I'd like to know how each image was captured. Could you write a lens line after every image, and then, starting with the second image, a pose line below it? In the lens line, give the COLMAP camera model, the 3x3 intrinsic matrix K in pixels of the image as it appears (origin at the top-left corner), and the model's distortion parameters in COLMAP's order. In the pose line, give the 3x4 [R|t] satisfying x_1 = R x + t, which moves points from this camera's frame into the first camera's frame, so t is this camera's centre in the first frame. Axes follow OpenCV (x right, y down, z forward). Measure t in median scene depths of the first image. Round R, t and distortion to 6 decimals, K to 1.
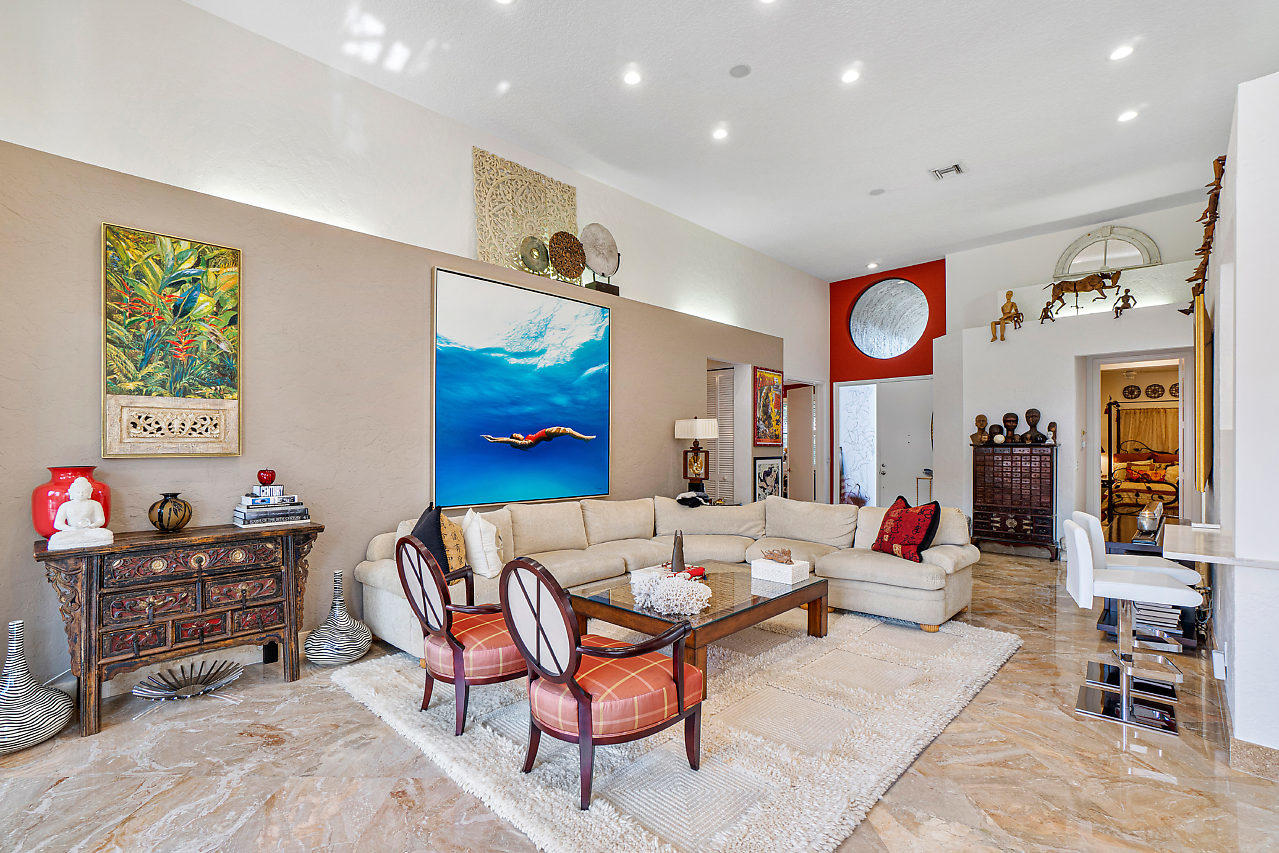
lens RADIAL K [[578.4, 0, 631.6], [0, 578.4, 446.6], [0, 0, 1]] dist [-0.010574, 0.001264]
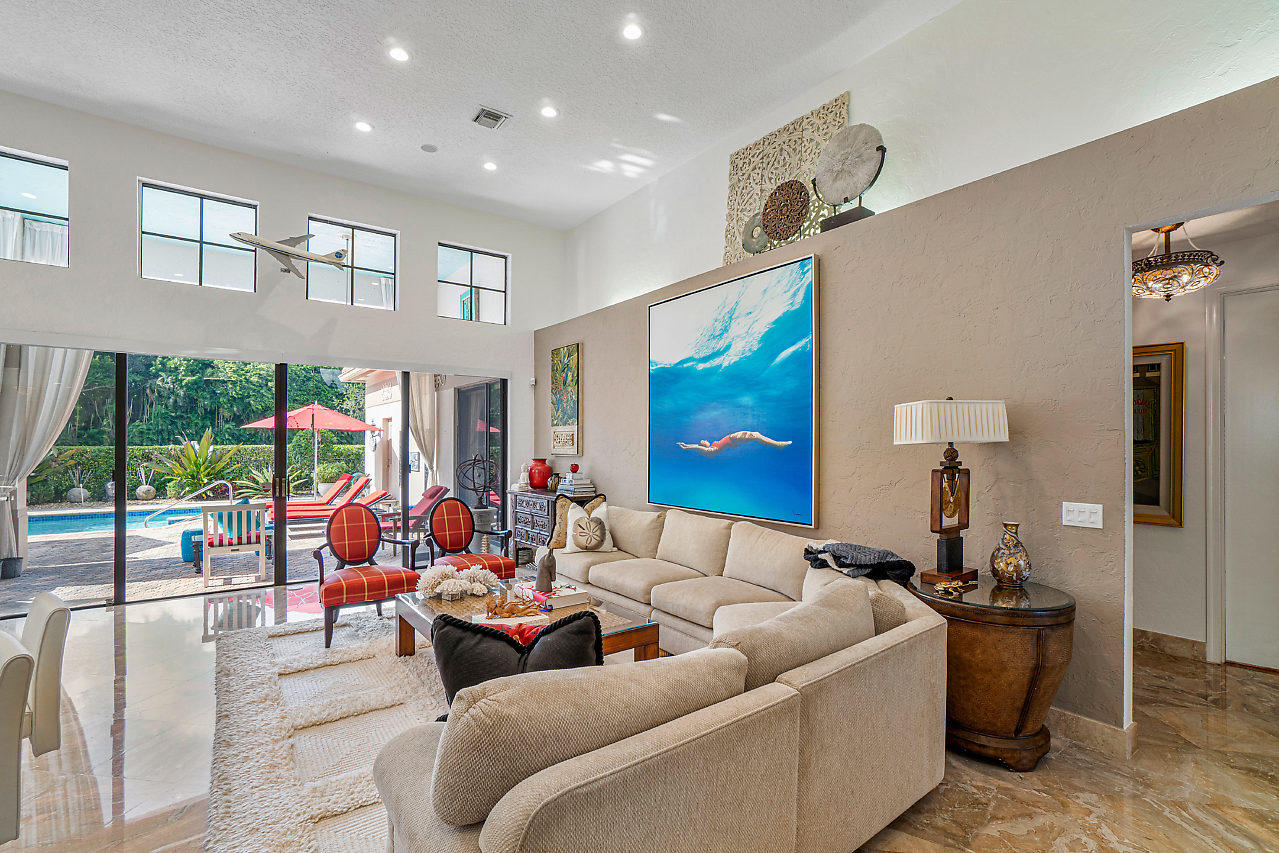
lens RADIAL K [[578.4, 0, 637.7], [0, 578.4, 433.4], [0, 0, 1]] dist [-0.010574, 0.001264]
pose [[-0.156464, -0.016813, -0.987540, 0.704592], [-0.002924, 0.999859, -0.016560, -0.016393], [0.987679, 0.000297, -0.156491, 0.947298]]
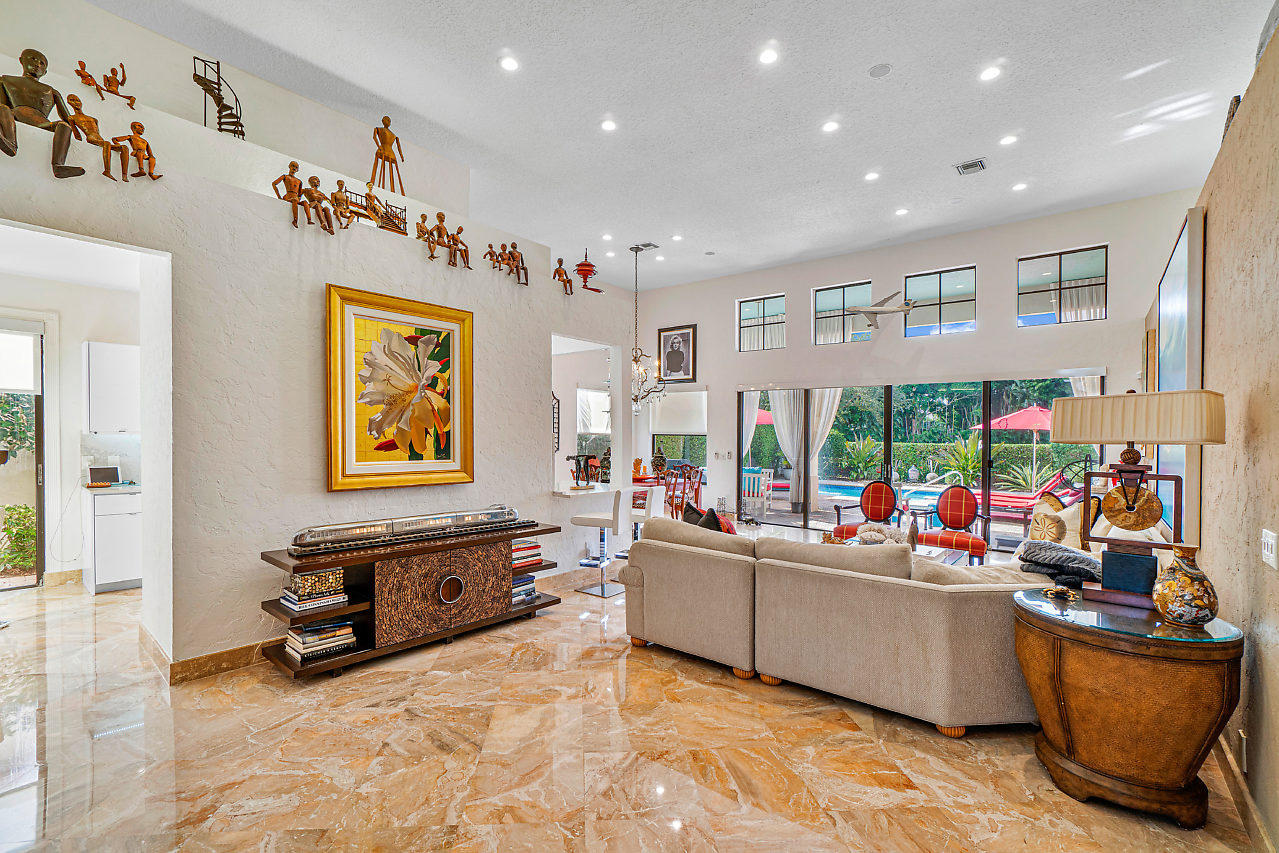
lens RADIAL K [[578.4, 0, 632.7], [0, 578.4, 431.5], [0, 0, 1]] dist [-0.010574, 0.001264]
pose [[-0.997147, -0.017980, -0.073318, 0.556868], [-0.017665, 0.999832, -0.004943, -0.016515], [0.073394, -0.003634, -0.997296, 1.589656]]
